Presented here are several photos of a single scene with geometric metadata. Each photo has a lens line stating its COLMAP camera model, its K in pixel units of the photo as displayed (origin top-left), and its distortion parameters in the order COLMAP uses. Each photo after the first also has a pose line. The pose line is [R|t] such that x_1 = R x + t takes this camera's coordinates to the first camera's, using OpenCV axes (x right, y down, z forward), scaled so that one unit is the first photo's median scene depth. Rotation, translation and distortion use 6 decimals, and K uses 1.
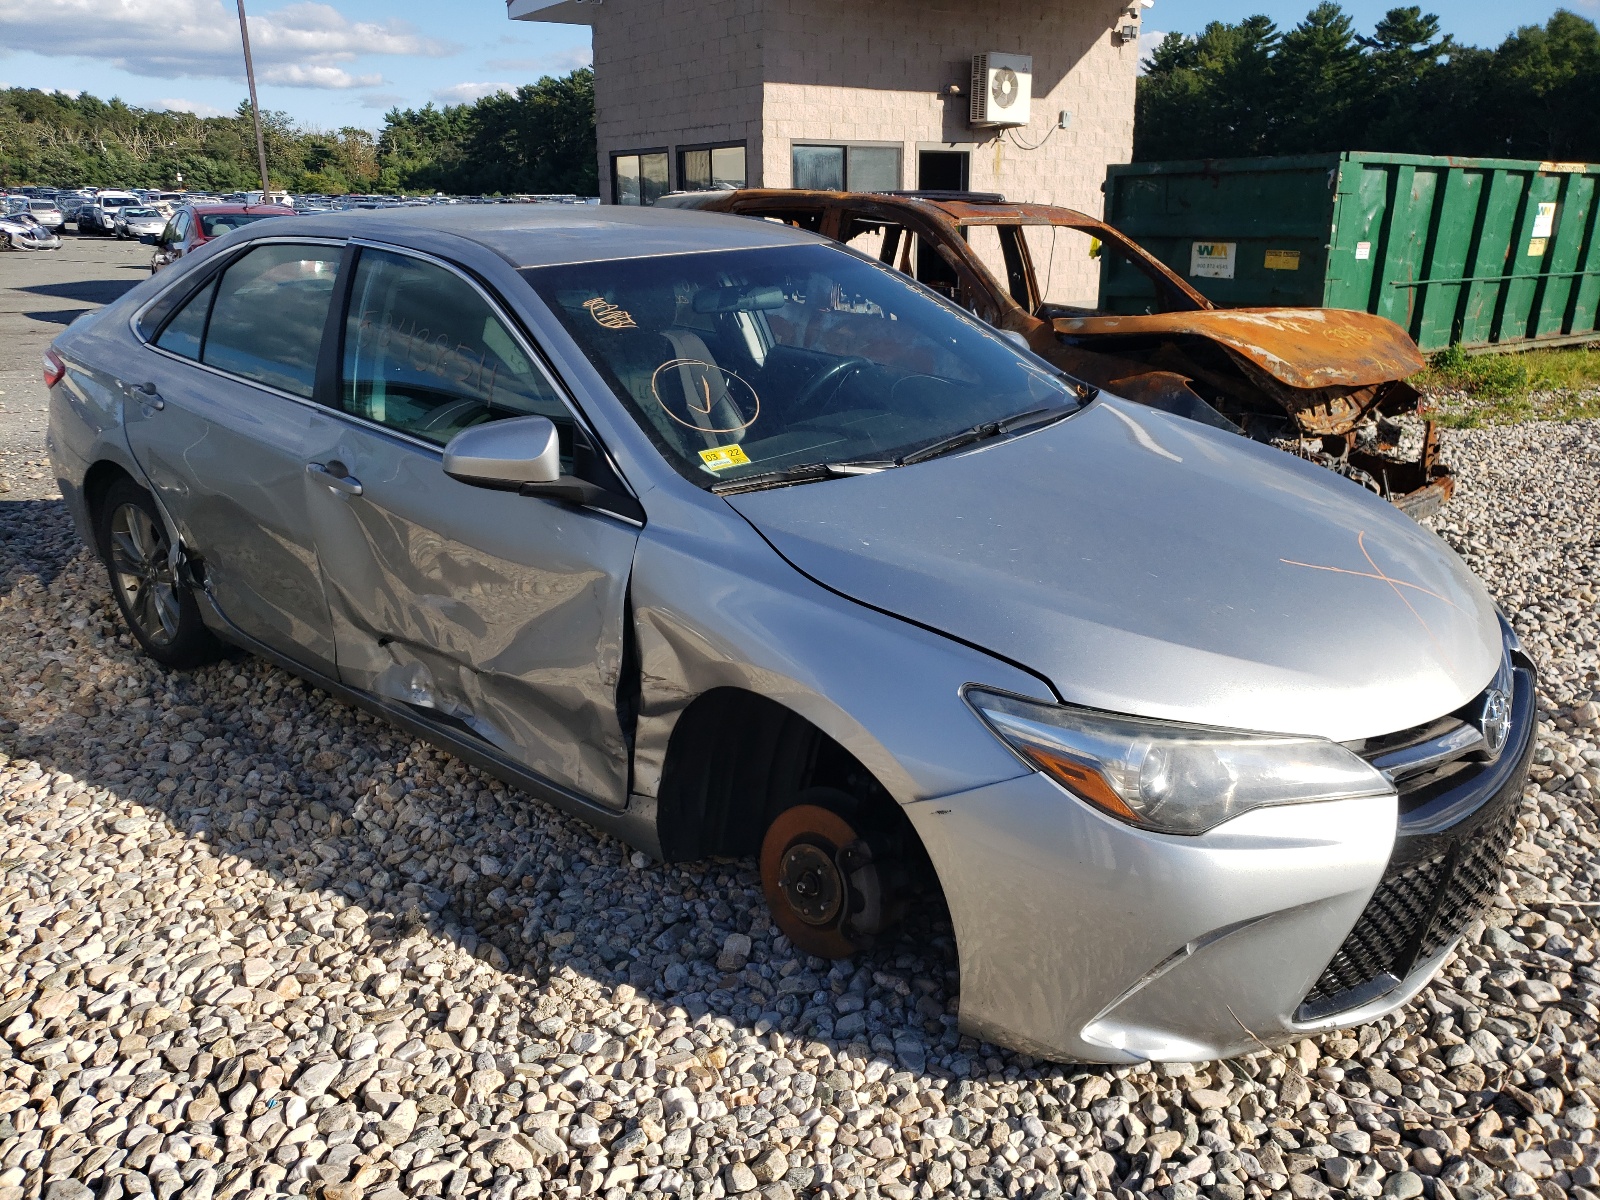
lens RADIAL K [[1208.6, 0, 799.6], [0, 1208.6, 623.3], [0, 0, 1]] dist [0.029310, -0.001005]
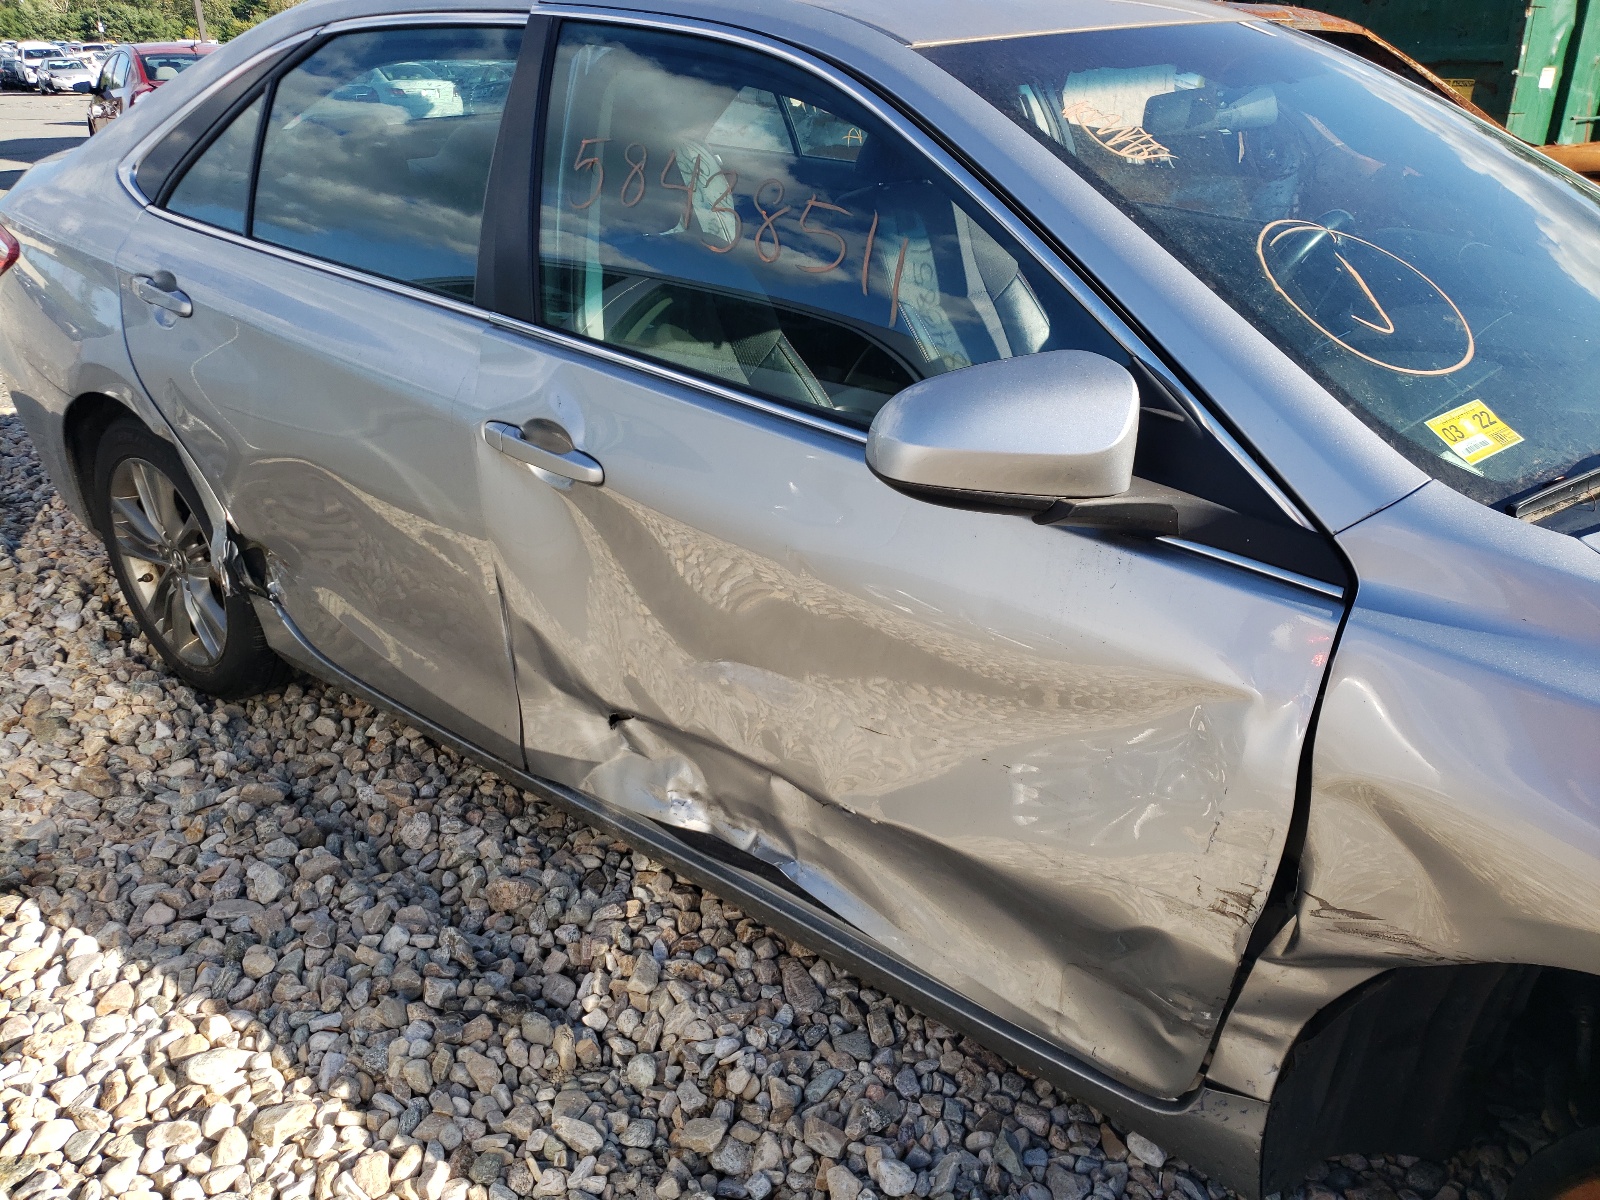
lens RADIAL K [[1198.8, 0, 800.0], [0, 1198.8, 600.0], [0, 0, 1]] dist [0.007077, 0.000931]
pose [[0.999278, -0.021026, 0.031644, -0.230166], [0.017866, 0.995120, 0.097039, -0.083436], [-0.033530, -0.096404, 0.994777, 0.361147]]
